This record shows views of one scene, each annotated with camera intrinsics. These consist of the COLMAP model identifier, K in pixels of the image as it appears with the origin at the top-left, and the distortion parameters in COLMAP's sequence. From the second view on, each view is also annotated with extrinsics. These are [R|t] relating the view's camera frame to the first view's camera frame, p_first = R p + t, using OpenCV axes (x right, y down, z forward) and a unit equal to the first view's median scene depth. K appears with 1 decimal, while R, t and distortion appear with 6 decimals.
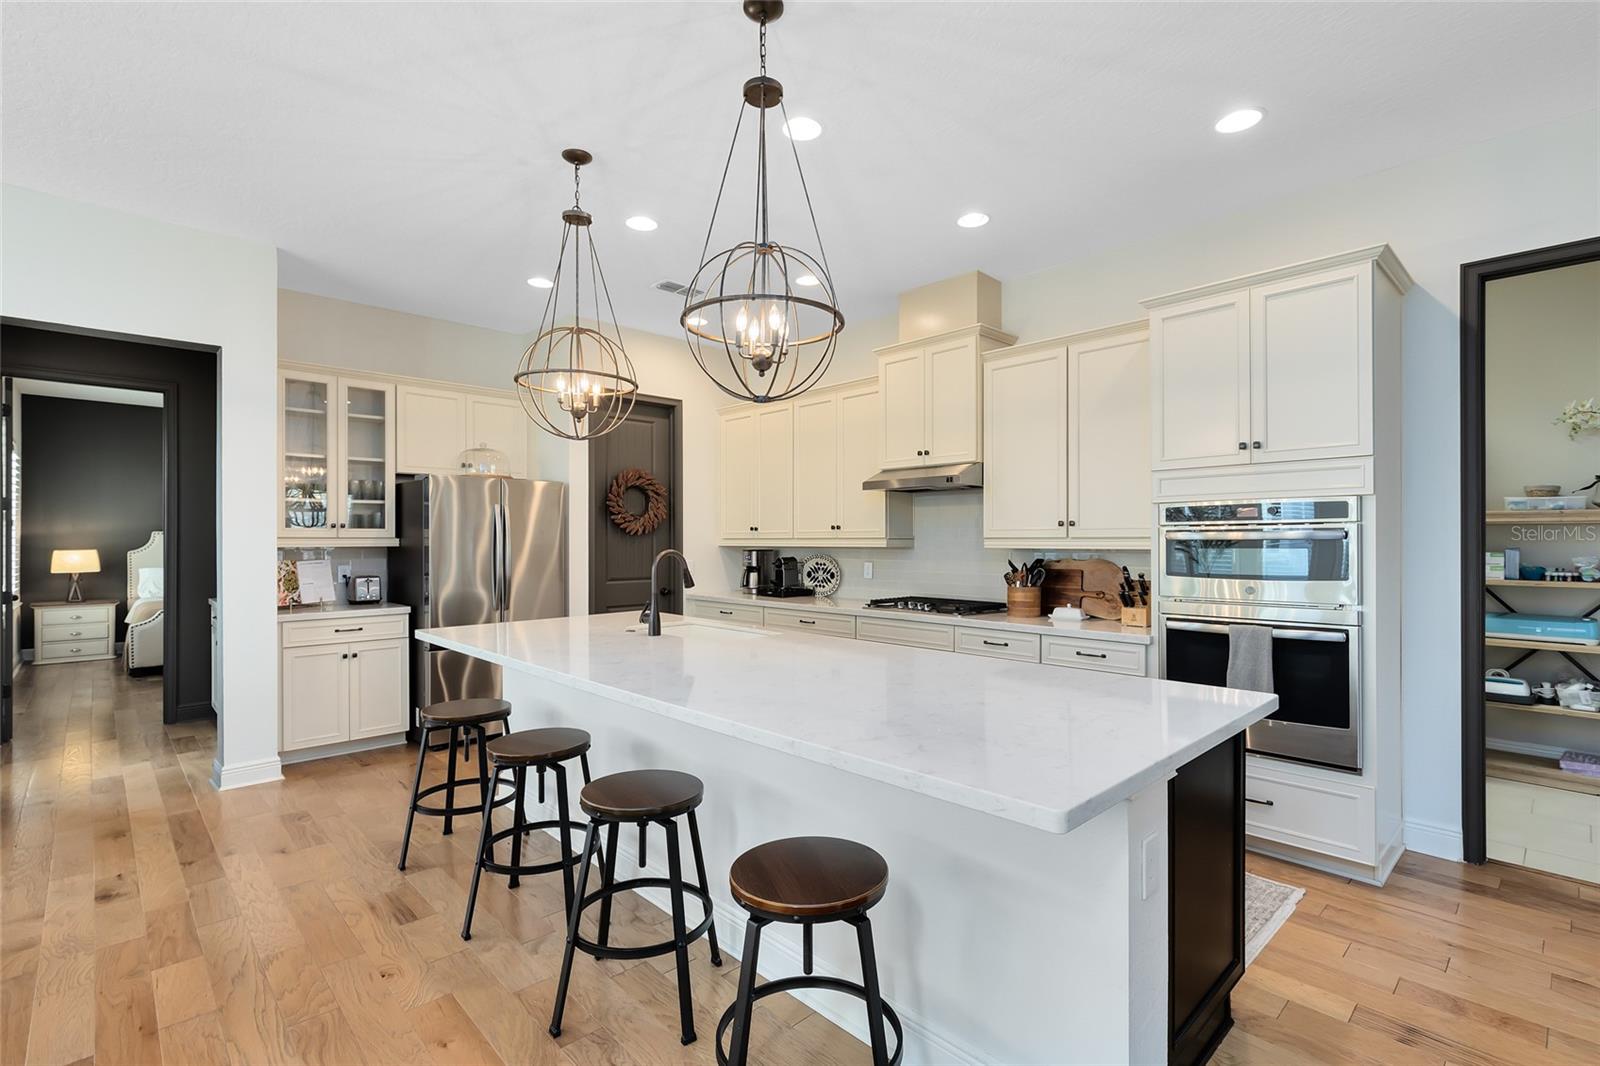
lens RADIAL K [[742.4, 0, 804.9], [0, 742.4, 540.1], [0, 0, 1]] dist [0.015367, -0.000138]
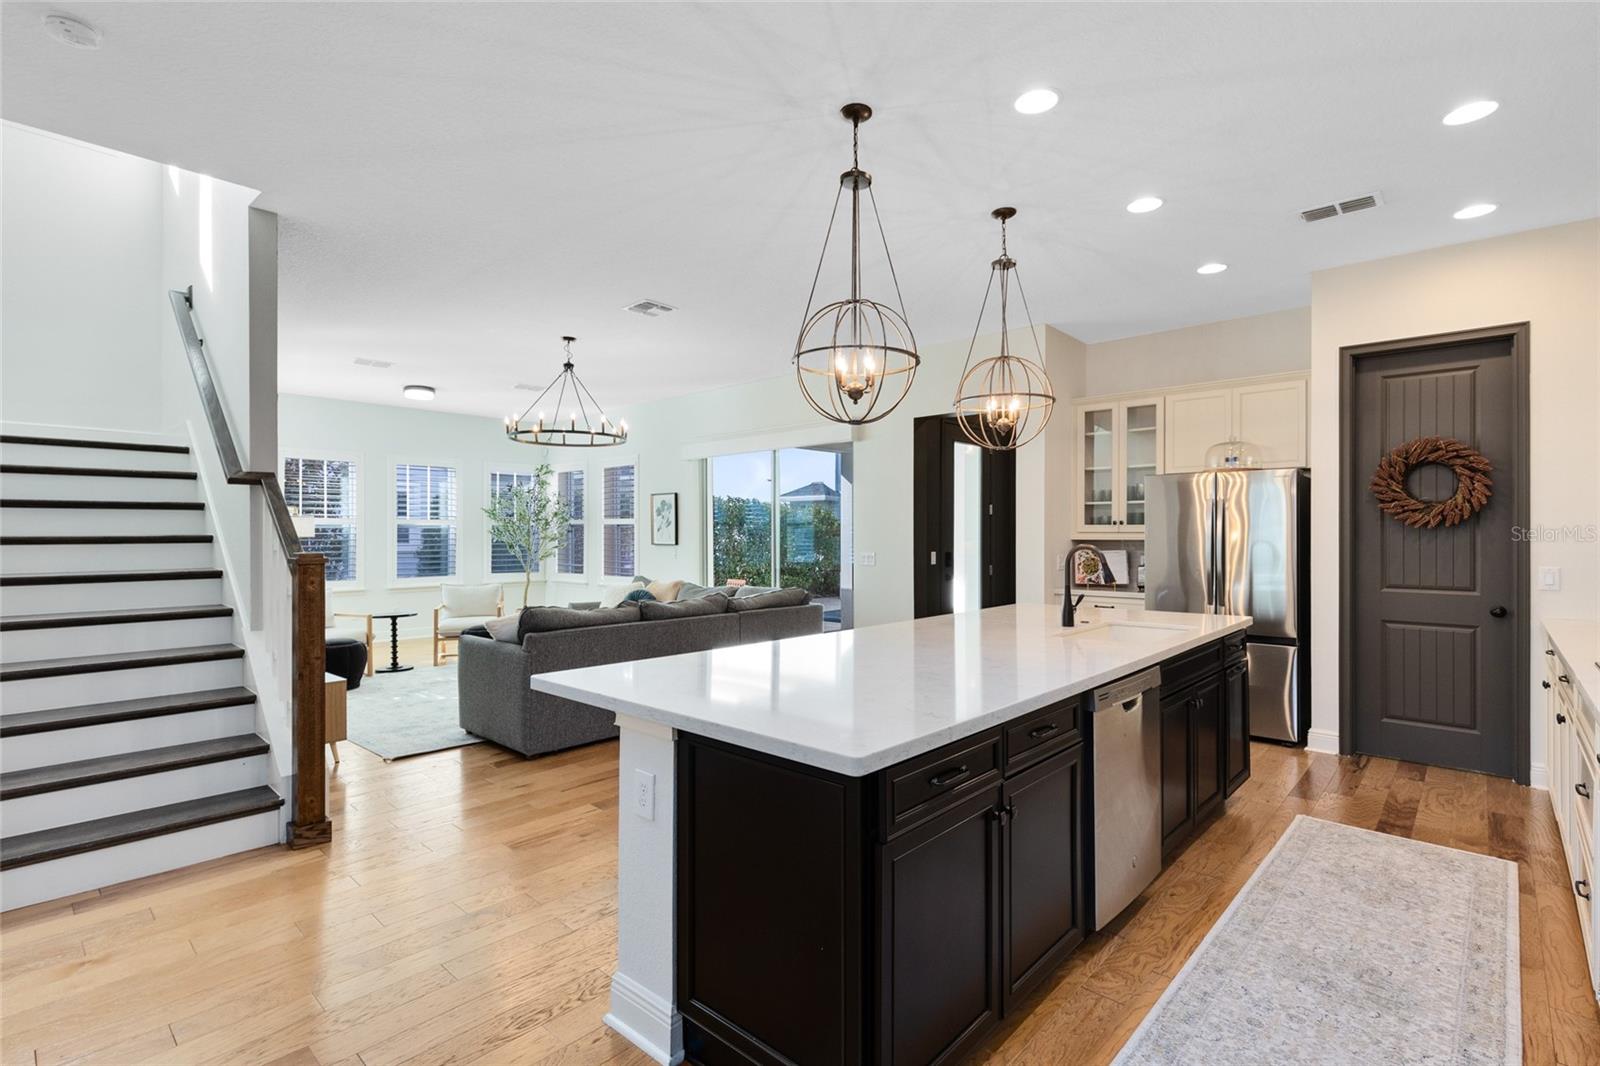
lens RADIAL K [[742.4, 0, 806.3], [0, 742.4, 546.5], [0, 0, 1]] dist [0.015367, -0.000138]
pose [[0.083082, 0.018679, -0.996368, 0.539914], [-0.001262, 0.999825, 0.018639, -0.002102], [0.996542, -0.000292, 0.083091, 0.372428]]
